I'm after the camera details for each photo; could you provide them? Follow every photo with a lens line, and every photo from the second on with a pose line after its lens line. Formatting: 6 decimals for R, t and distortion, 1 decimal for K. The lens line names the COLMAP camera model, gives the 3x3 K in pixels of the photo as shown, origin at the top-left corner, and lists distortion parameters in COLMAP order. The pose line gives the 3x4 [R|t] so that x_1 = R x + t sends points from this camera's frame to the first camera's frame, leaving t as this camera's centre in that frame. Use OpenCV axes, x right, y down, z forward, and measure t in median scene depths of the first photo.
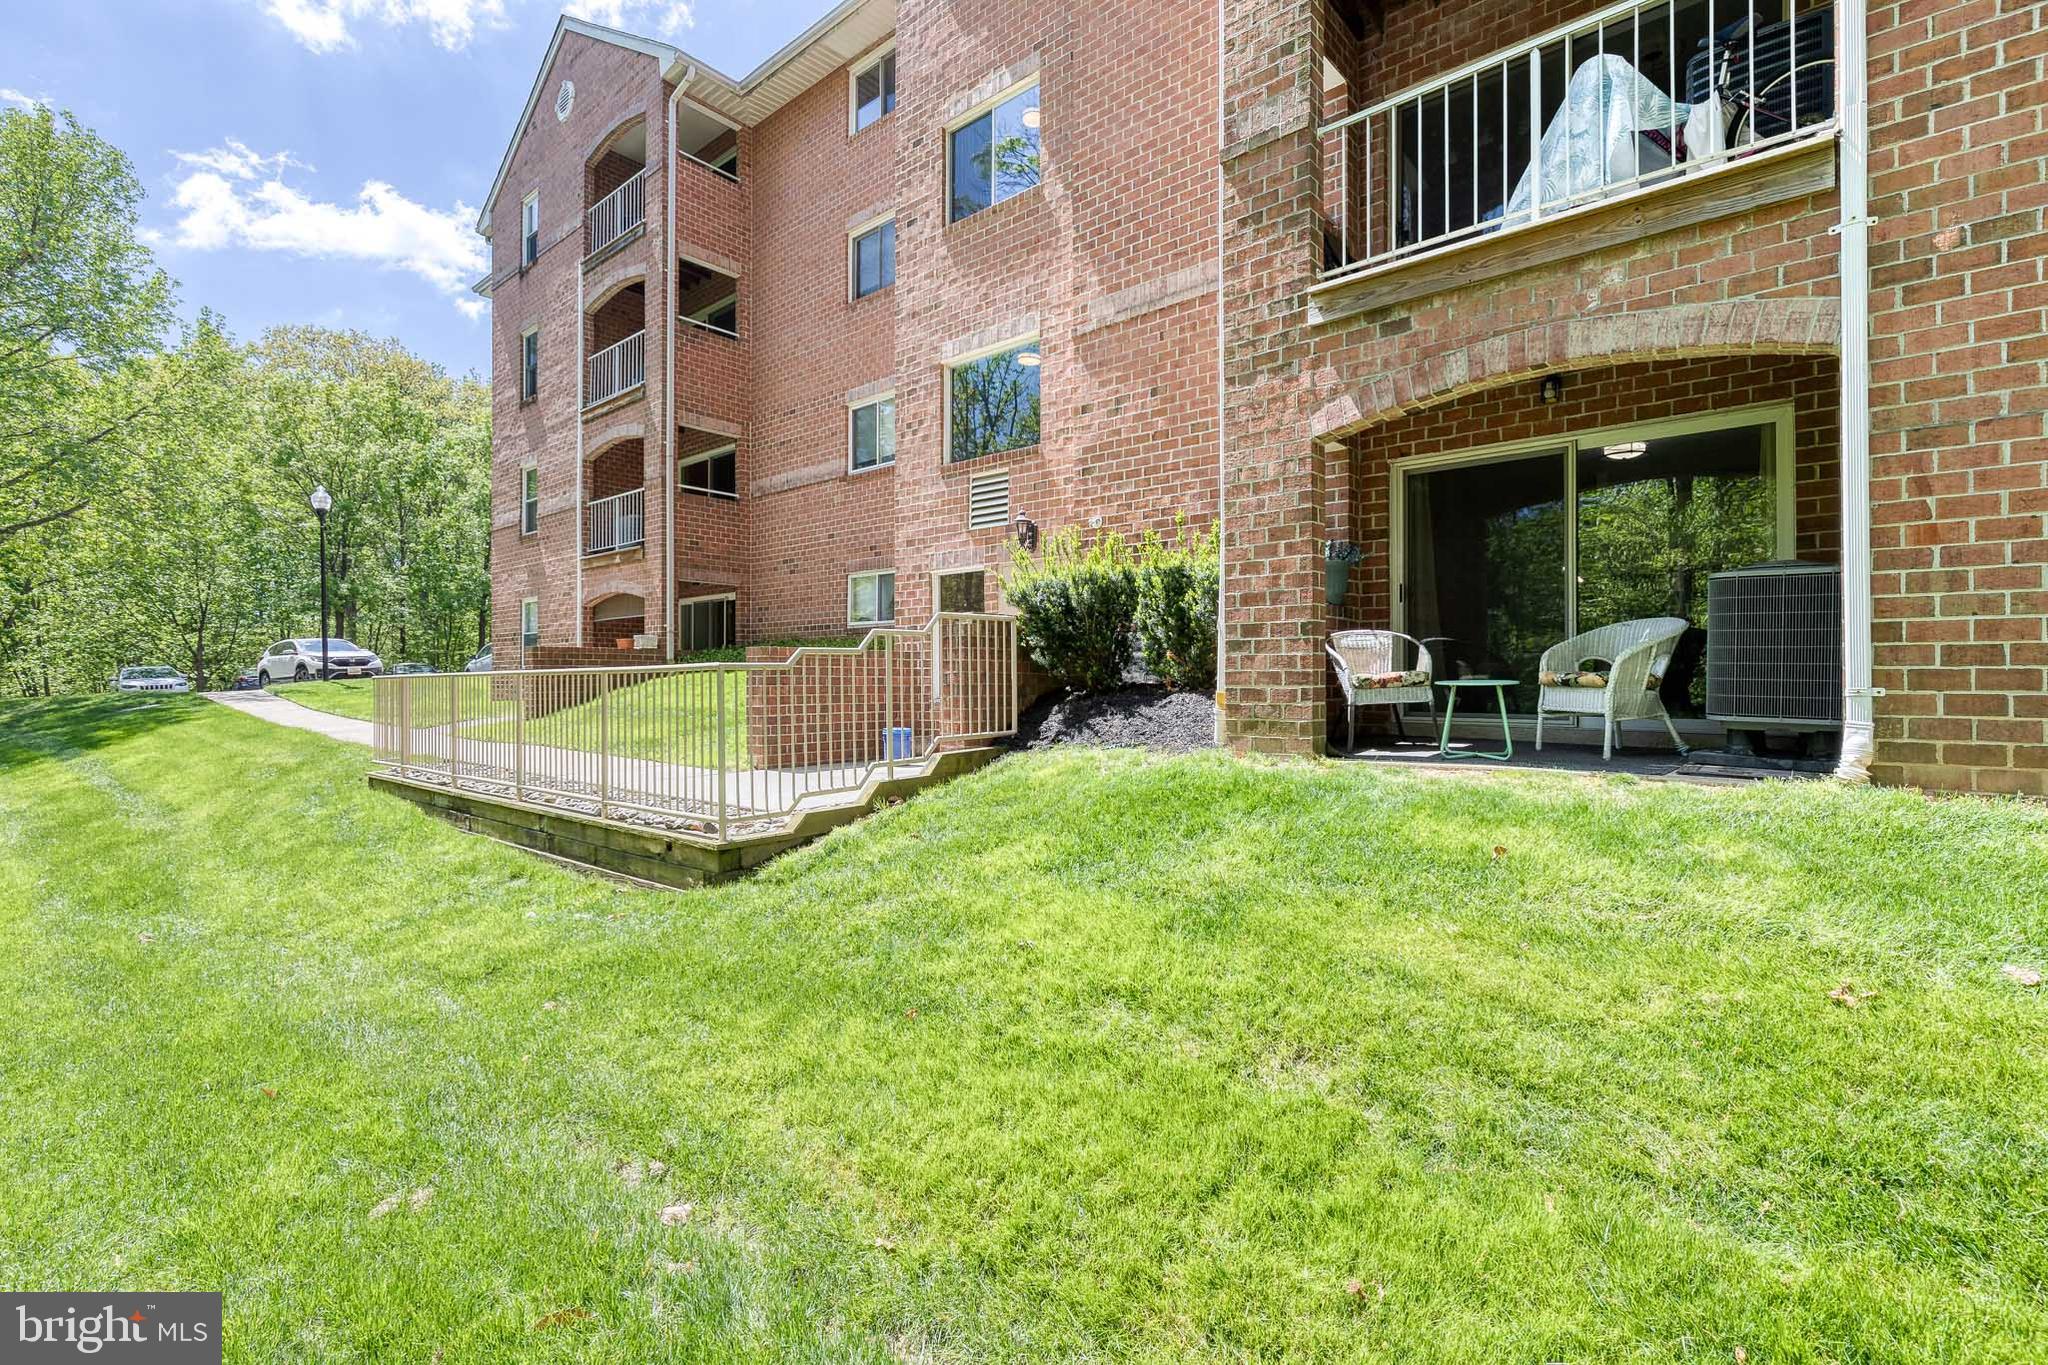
lens RADIAL K [[924.8, 0, 1035.7], [0, 924.8, 676.7], [0, 0, 1]] dist [-0.000197, -0.001163]
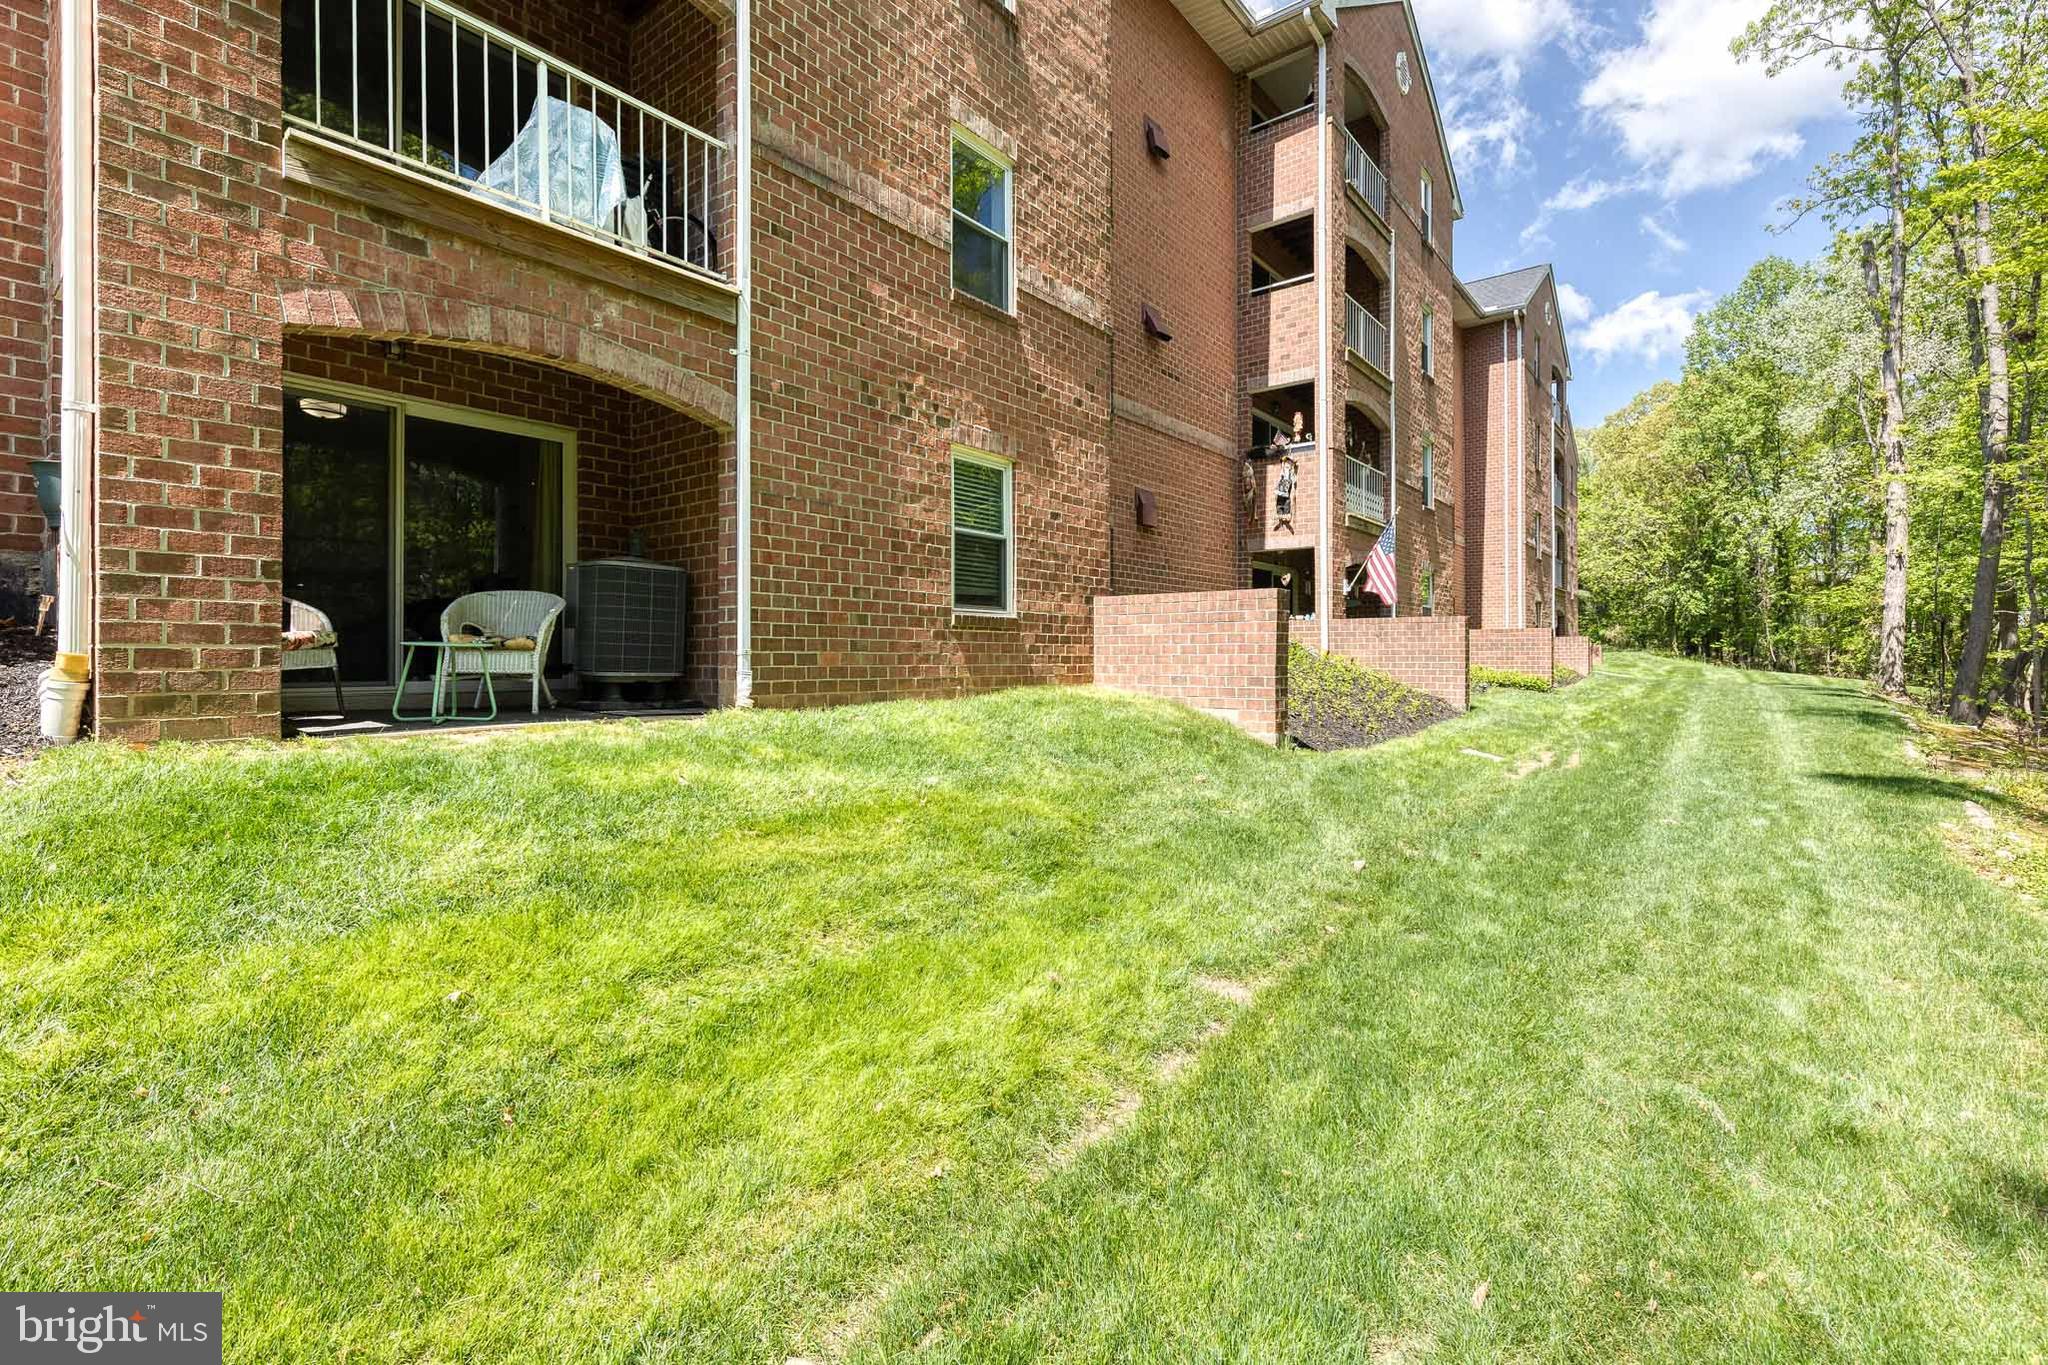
lens RADIAL K [[956.4, 0, 1034.5], [0, 956.4, 641.0], [0, 0, 1]] dist [0.002648, -0.000063]
pose [[-0.070452, 0.018539, 0.997343, -0.543367], [-0.005367, 0.999806, -0.018964, 0.018064], [-0.997501, -0.006688, -0.070339, 0.441613]]
